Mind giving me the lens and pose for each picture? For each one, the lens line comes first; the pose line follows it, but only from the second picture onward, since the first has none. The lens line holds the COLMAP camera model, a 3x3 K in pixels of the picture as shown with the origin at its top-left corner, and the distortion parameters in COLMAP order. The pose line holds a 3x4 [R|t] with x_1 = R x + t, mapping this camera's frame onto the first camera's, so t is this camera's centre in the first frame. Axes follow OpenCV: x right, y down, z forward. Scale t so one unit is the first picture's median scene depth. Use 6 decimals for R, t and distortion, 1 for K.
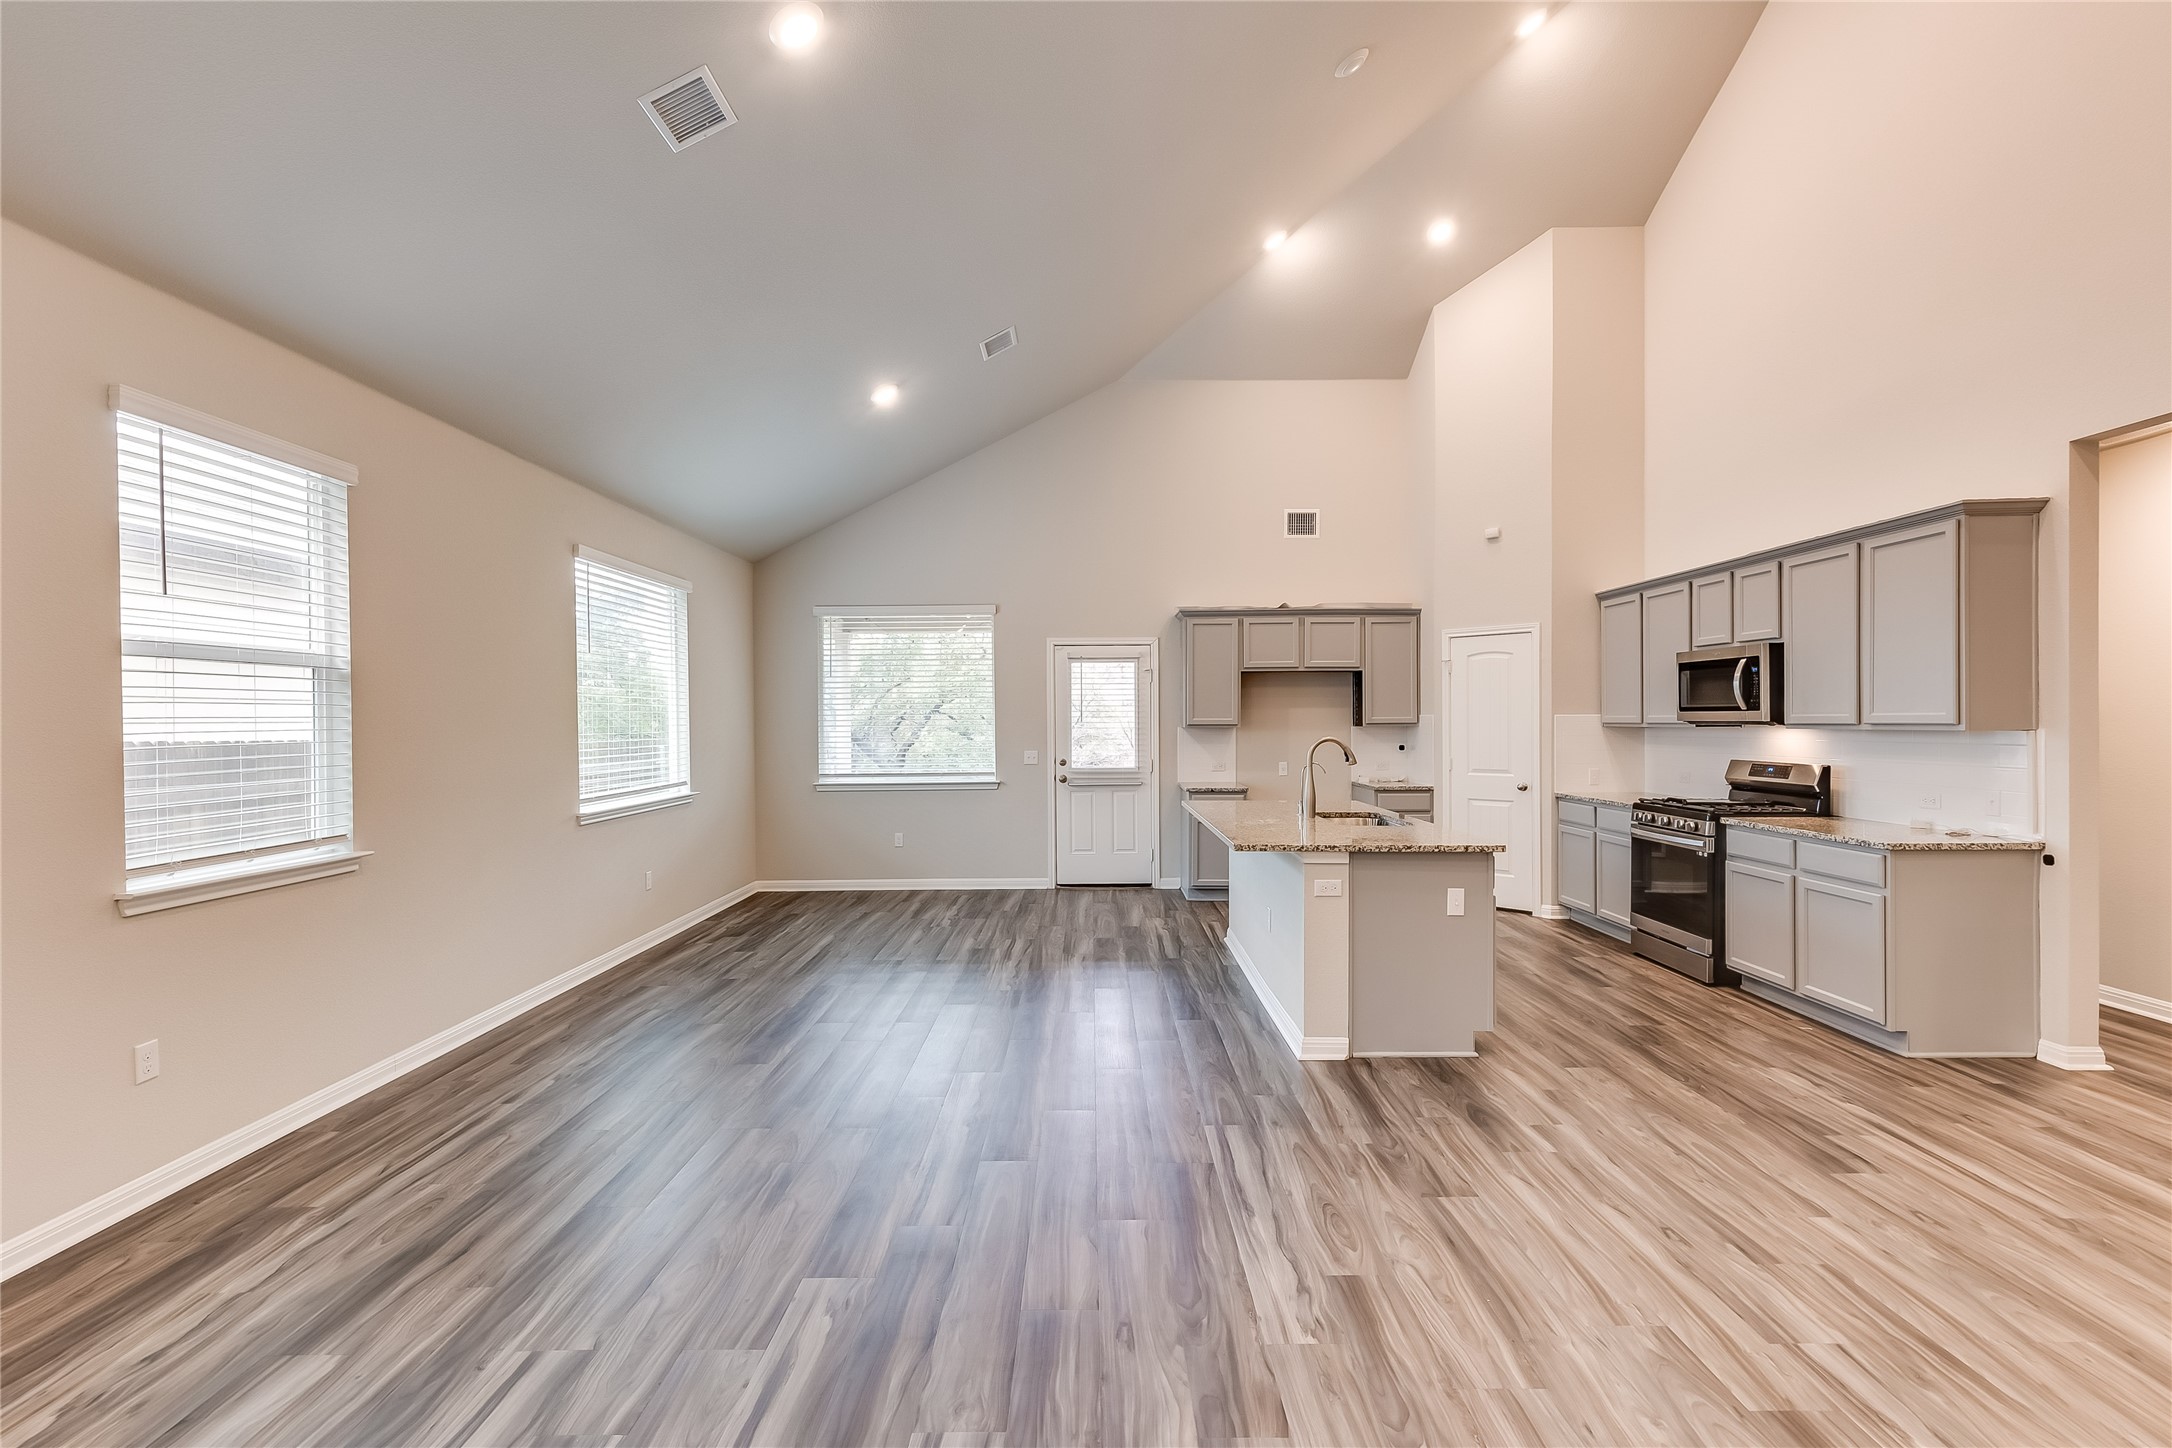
lens RADIAL K [[985.9, 0, 1083.8], [0, 985.9, 731.4], [0, 0, 1]] dist [0.005332, 0.001744]
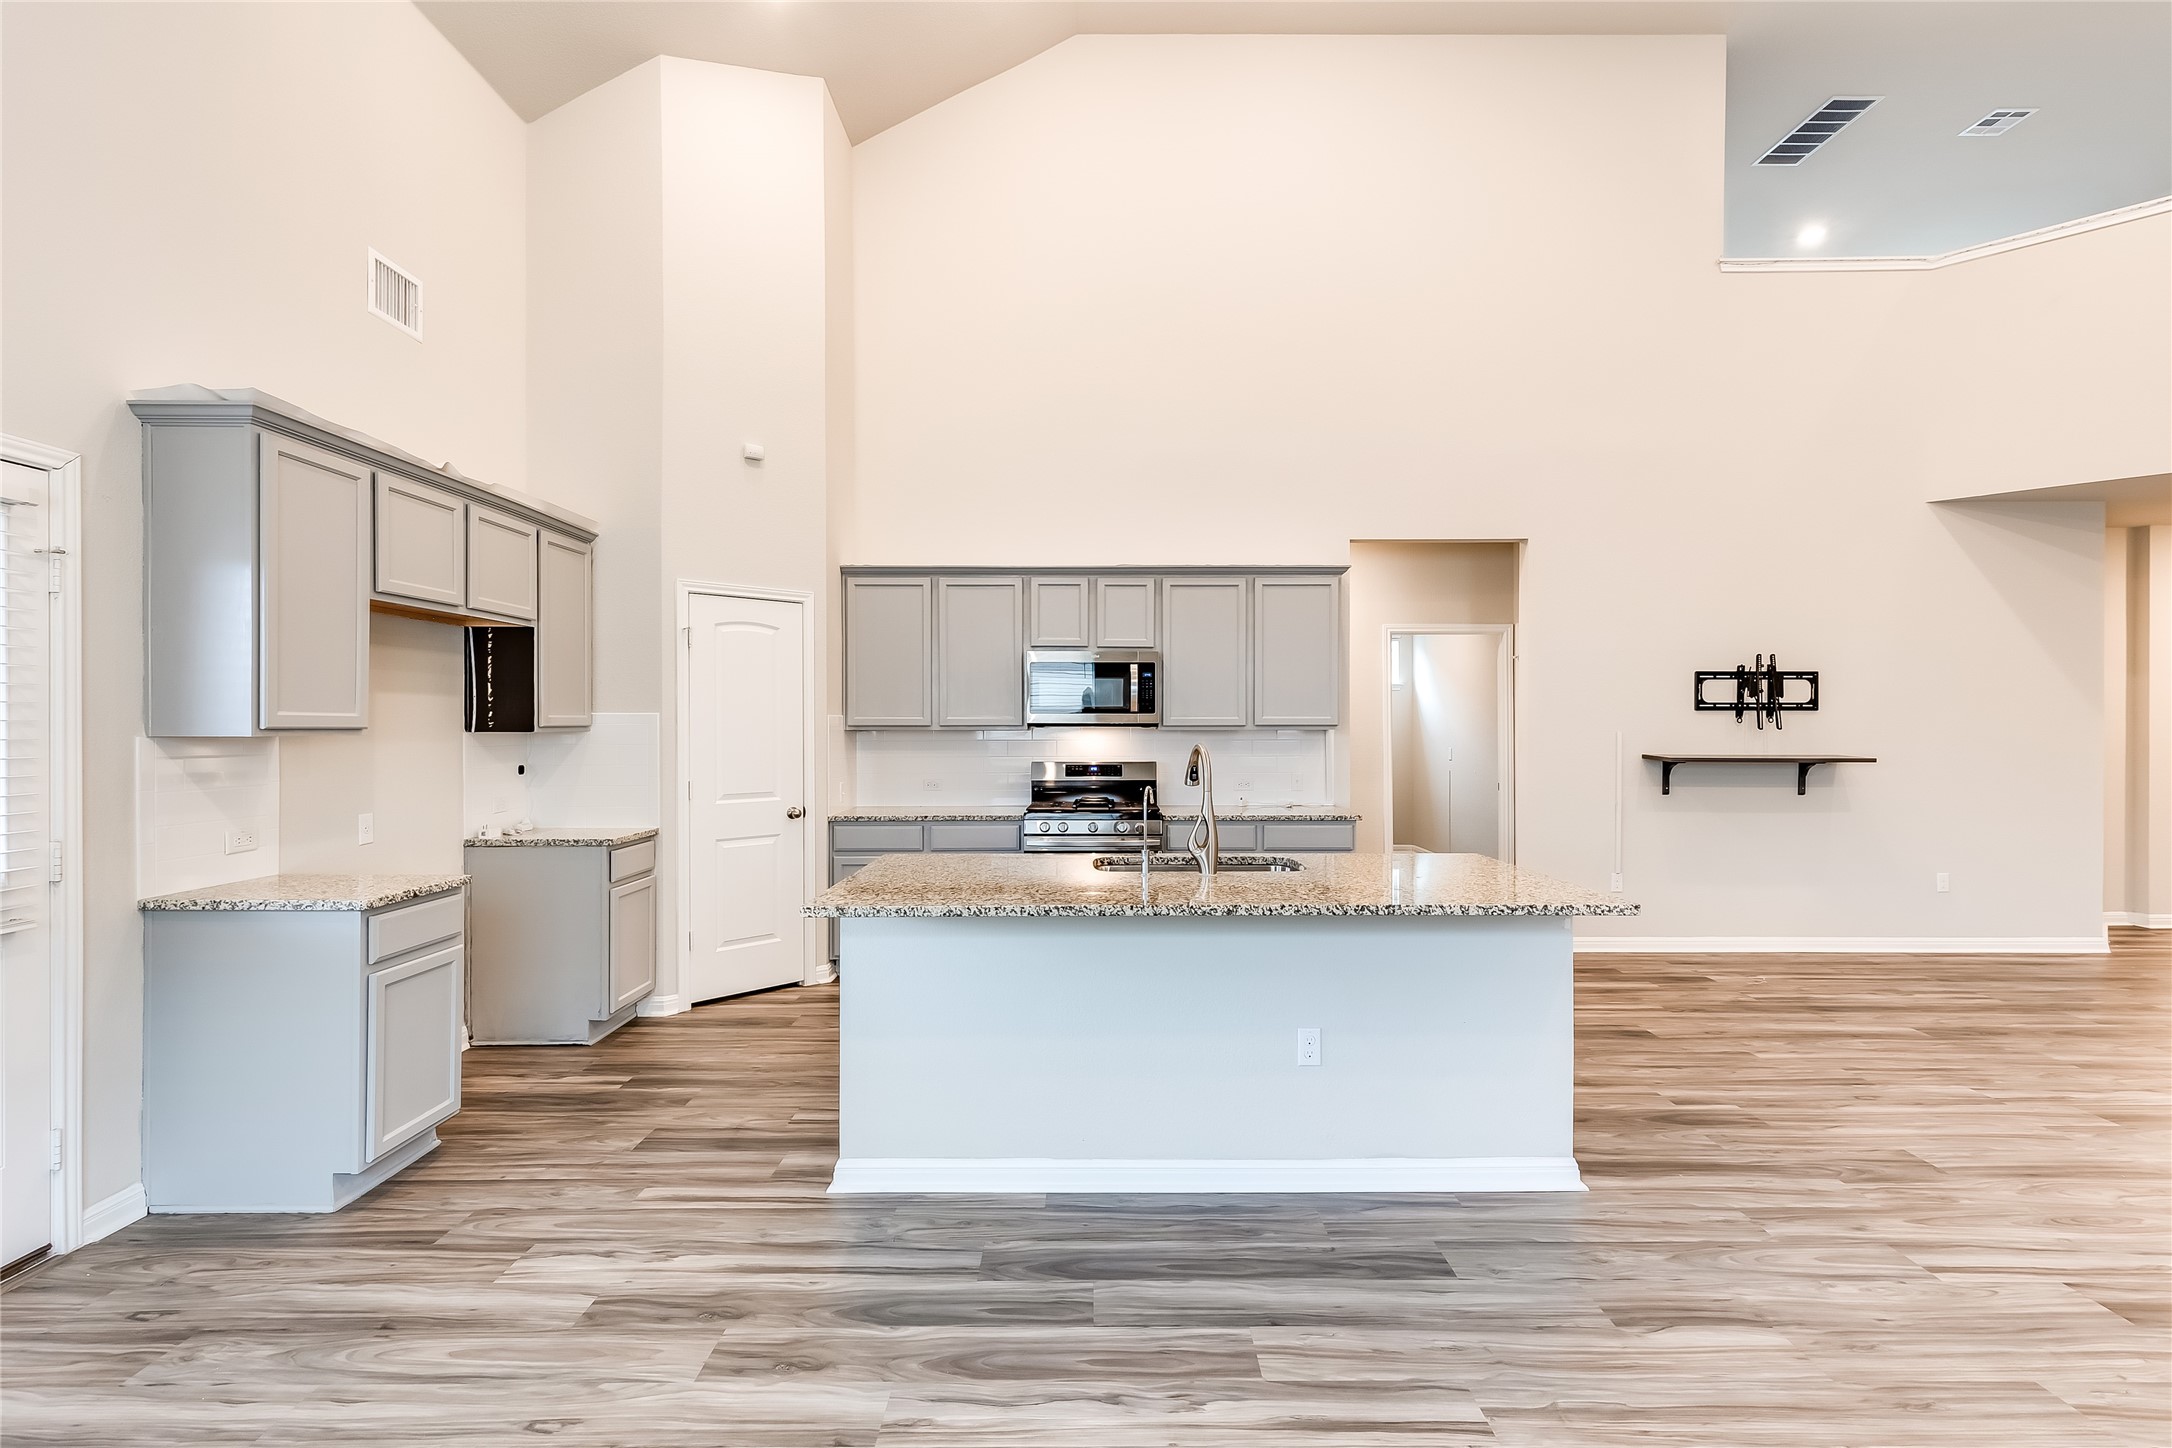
lens RADIAL K [[985.9, 0, 1093.4], [0, 985.9, 730.4], [0, 0, 1]] dist [0.005332, 0.001744]
pose [[-0.012834, -0.001209, 0.999917, -0.393978], [0.011321, 0.999935, 0.001354, -0.004905], [-0.999854, 0.011337, -0.012820, 1.086499]]
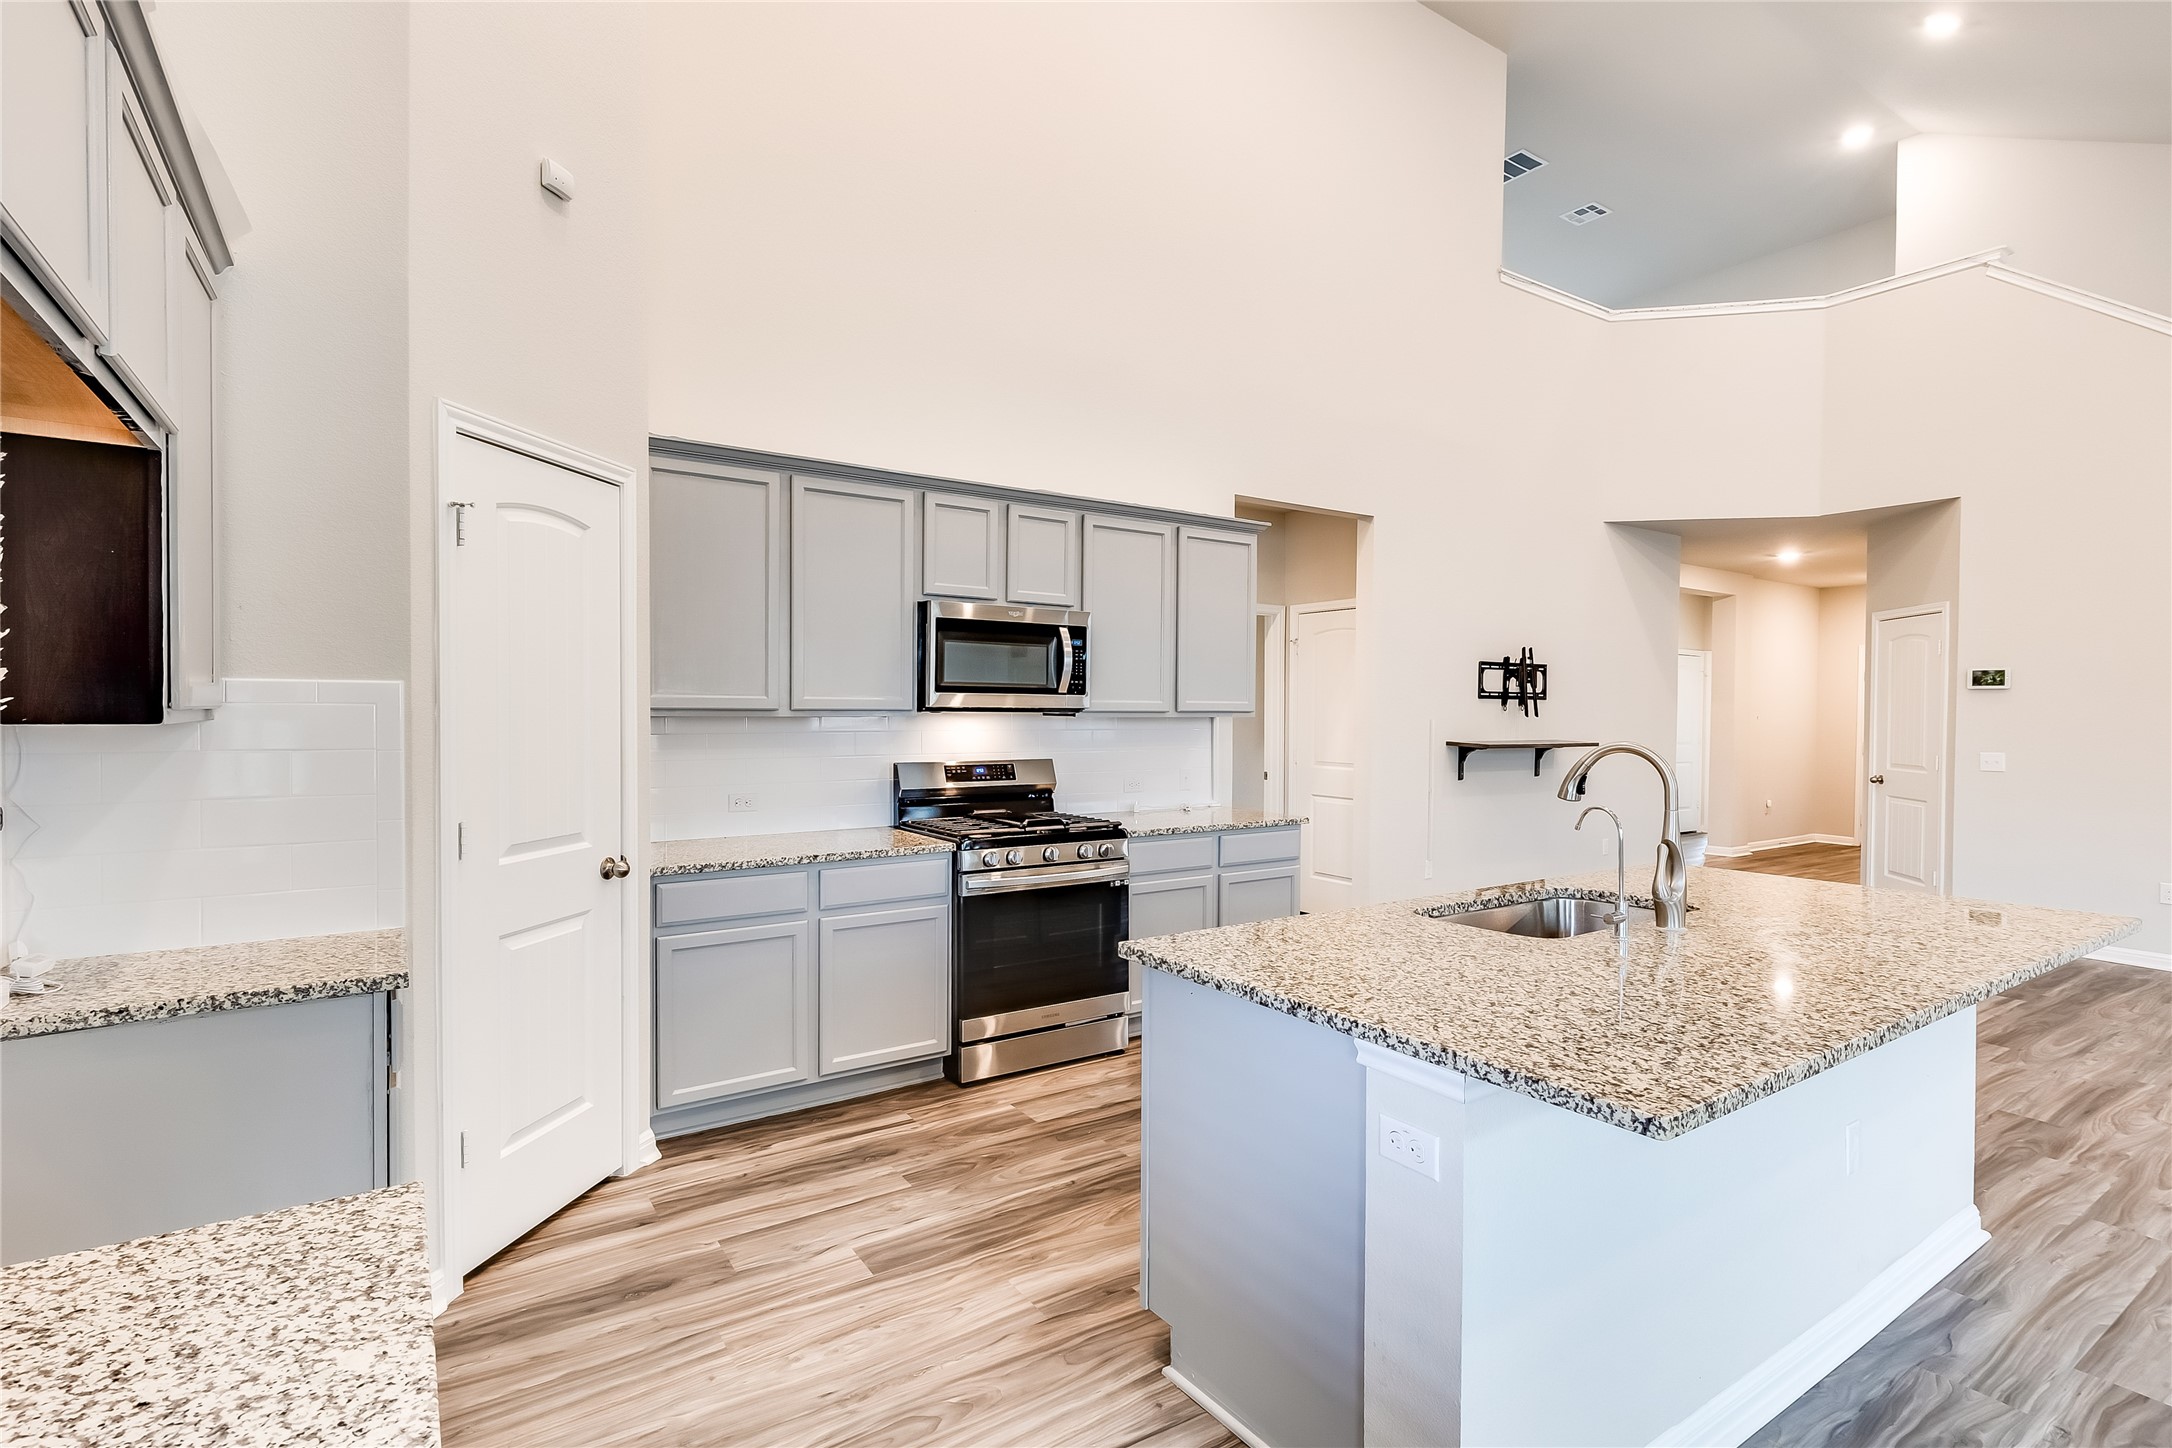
lens RADIAL K [[1020.1, 0, 1064.5], [0, 1020.1, 729.3], [0, 0, 1]] dist [0.007104, -0.000107]
pose [[-0.553802, -0.015225, 0.832509, -0.000140], [0.005661, 0.999741, 0.022049, -0.011594], [-0.832629, 0.016924, -0.553572, 1.483292]]
